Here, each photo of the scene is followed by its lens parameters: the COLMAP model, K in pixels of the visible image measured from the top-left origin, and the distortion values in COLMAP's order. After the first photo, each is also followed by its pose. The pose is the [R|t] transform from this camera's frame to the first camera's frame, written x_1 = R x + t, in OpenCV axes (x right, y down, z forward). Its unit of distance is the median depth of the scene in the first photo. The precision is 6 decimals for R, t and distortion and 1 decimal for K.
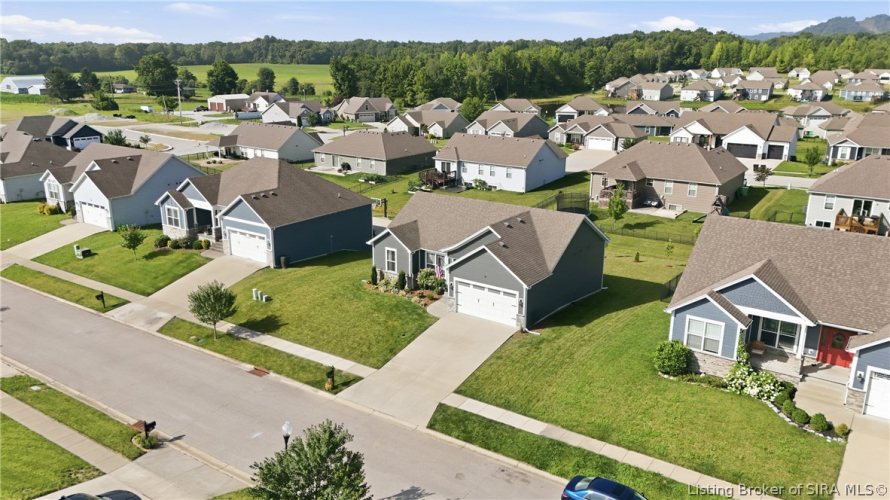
lens RADIAL K [[661.0, 0, 431.3], [0, 661.0, 249.1], [0, 0, 1]] dist [0.092967, -0.108743]
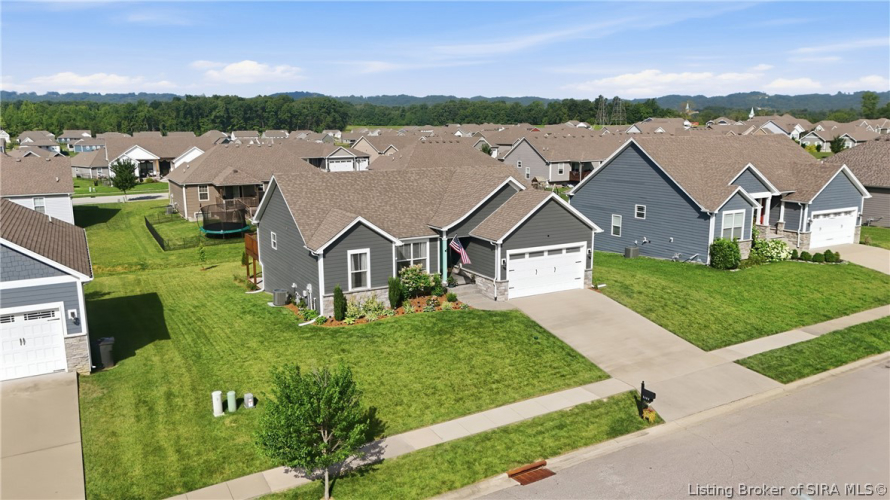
lens RADIAL K [[661.0, 0, 431.3], [0, 661.0, 249.1], [0, 0, 1]] dist [0.092967, -0.108743]
pose [[0.440663, -0.167932, 0.881825, -0.517989], [0.257891, 0.964617, 0.054826, -0.016233], [-0.859831, 0.203255, 0.468379, 0.591460]]
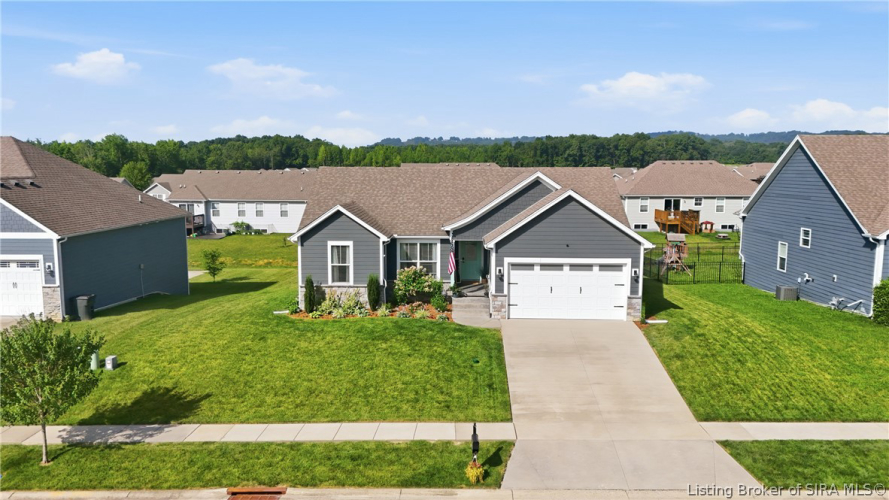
lens RADIAL K [[660.3, 0, 430.8], [0, 660.3, 249.1], [0, 0, 1]] dist [0.092967, -0.108743]
pose [[0.835468, -0.066280, 0.545528, -0.280064], [0.151102, 0.982143, -0.112082, 0.074012], [-0.528358, 0.176071, 0.830564, 0.435416]]
